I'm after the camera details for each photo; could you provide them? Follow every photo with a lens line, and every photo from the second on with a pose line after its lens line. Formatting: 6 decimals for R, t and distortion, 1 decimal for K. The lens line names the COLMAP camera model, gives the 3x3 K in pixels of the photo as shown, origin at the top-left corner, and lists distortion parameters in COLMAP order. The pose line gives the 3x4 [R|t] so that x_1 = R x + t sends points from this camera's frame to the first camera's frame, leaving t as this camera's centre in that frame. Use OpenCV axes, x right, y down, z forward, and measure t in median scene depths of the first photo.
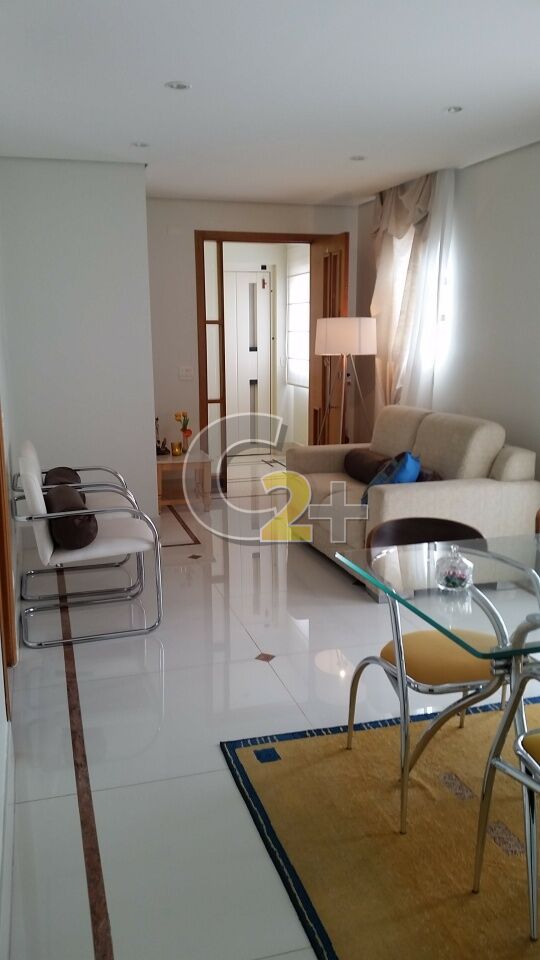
lens RADIAL K [[815.8, 0, 271.8], [0, 815.8, 496.4], [0, 0, 1]] dist [0.155935, -0.551185]
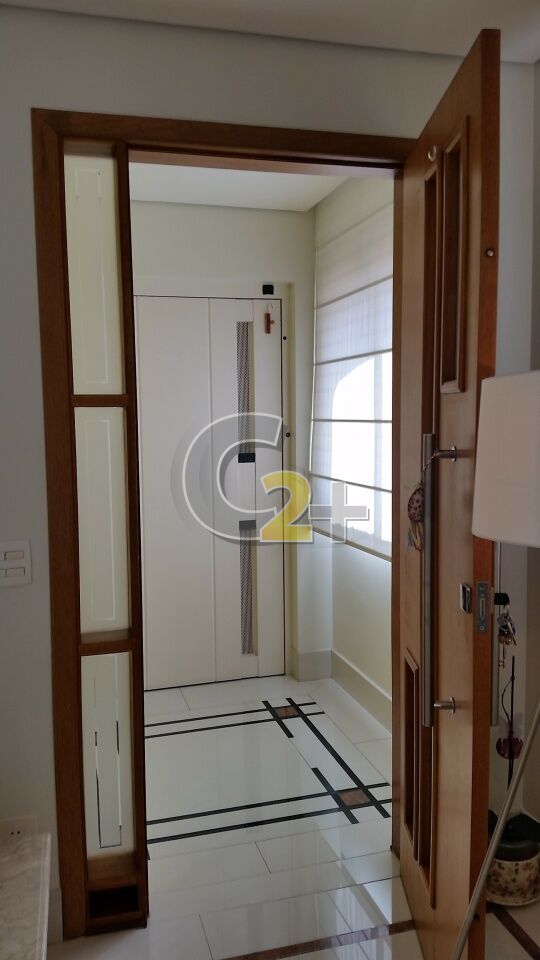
lens RADIAL K [[824.2, 0, 266.2], [0, 824.2, 503.3], [0, 0, 1]] dist [0.171931, 0.003752]
pose [[0.999615, -0.007288, -0.026780, 0.001825], [0.004892, 0.996068, -0.088456, -0.145087], [0.027319, 0.088291, 0.995720, 0.688048]]
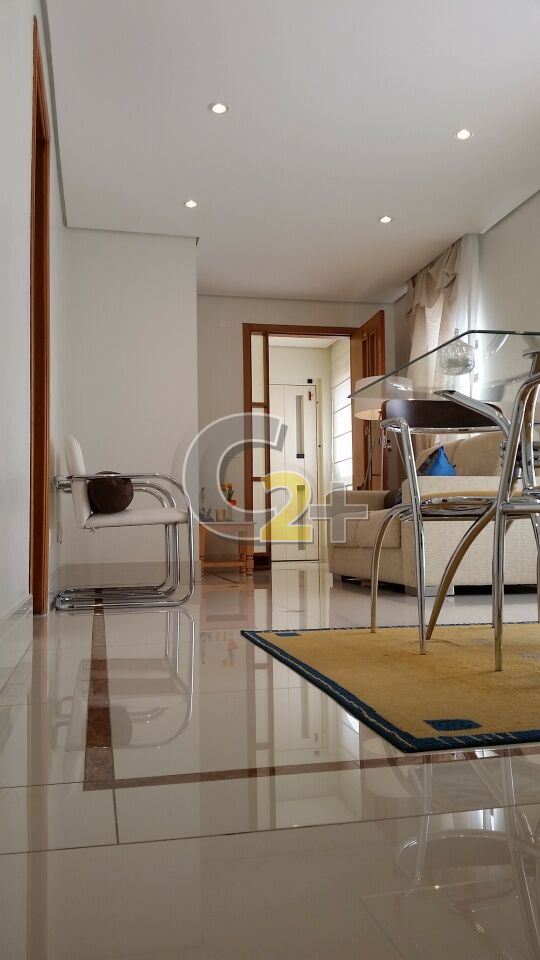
lens RADIAL K [[823.5, 0, 270.0], [0, 823.5, 480.0], [0, 0, 1]] dist [-0.001208, 0.000061]
pose [[0.997395, -0.012450, -0.071052, 0.016718], [-0.006440, 0.965691, -0.259615, 0.156486], [0.071847, 0.259396, 0.963095, 0.010362]]
